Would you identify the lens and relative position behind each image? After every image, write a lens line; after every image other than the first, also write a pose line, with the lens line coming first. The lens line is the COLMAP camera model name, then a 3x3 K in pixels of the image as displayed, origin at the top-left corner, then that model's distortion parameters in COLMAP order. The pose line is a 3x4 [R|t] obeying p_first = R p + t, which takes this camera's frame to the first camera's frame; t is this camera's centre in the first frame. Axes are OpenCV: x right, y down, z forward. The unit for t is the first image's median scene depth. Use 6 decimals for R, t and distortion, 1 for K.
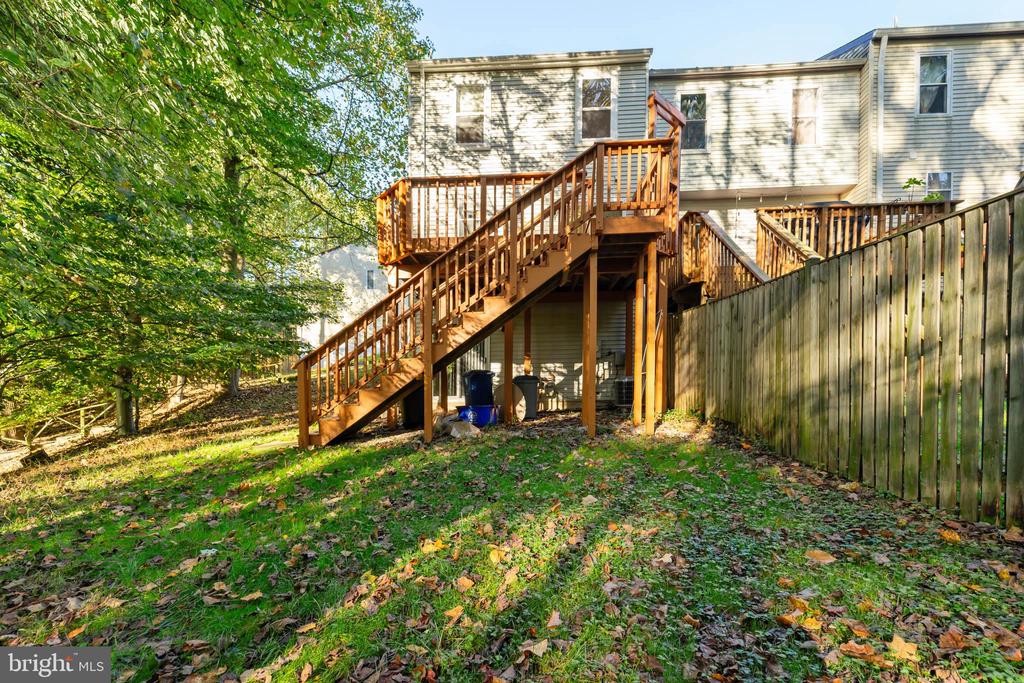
lens RADIAL K [[412.0, 0, 508.9], [0, 412.0, 379.0], [0, 0, 1]] dist [-0.000620, -0.000404]
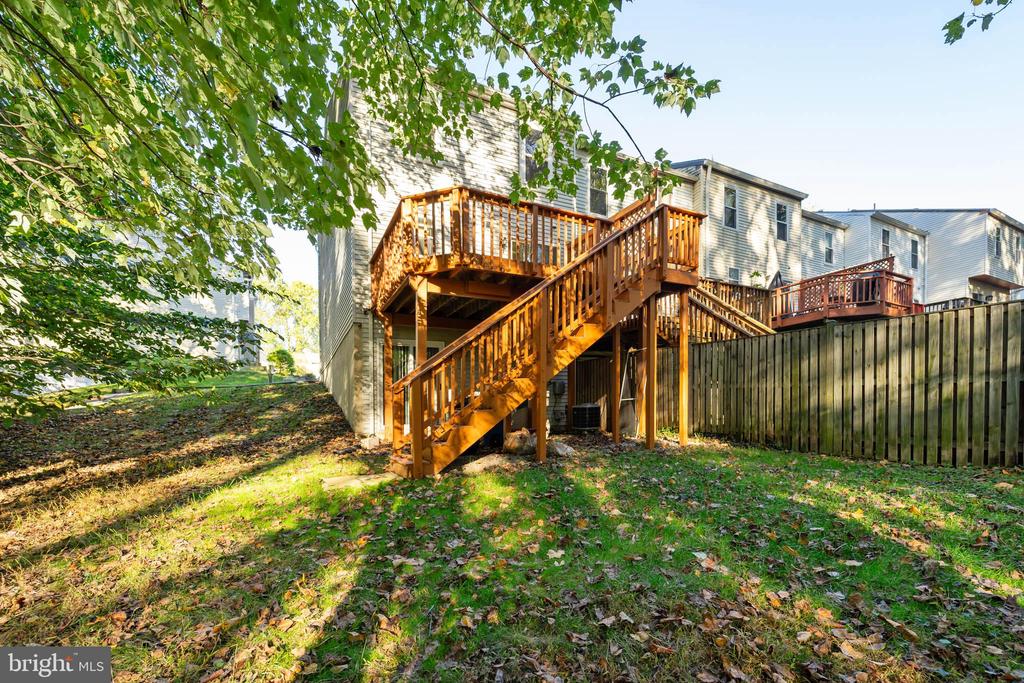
lens RADIAL K [[412.0, 0, 509.5], [0, 412.0, 409.6], [0, 0, 1]] dist [-0.000620, -0.000404]
pose [[0.876823, -0.001646, 0.480810, -0.383422], [0.001359, 0.999999, 0.000943, 0.011861], [-0.480811, -0.000174, 0.876824, 0.078106]]
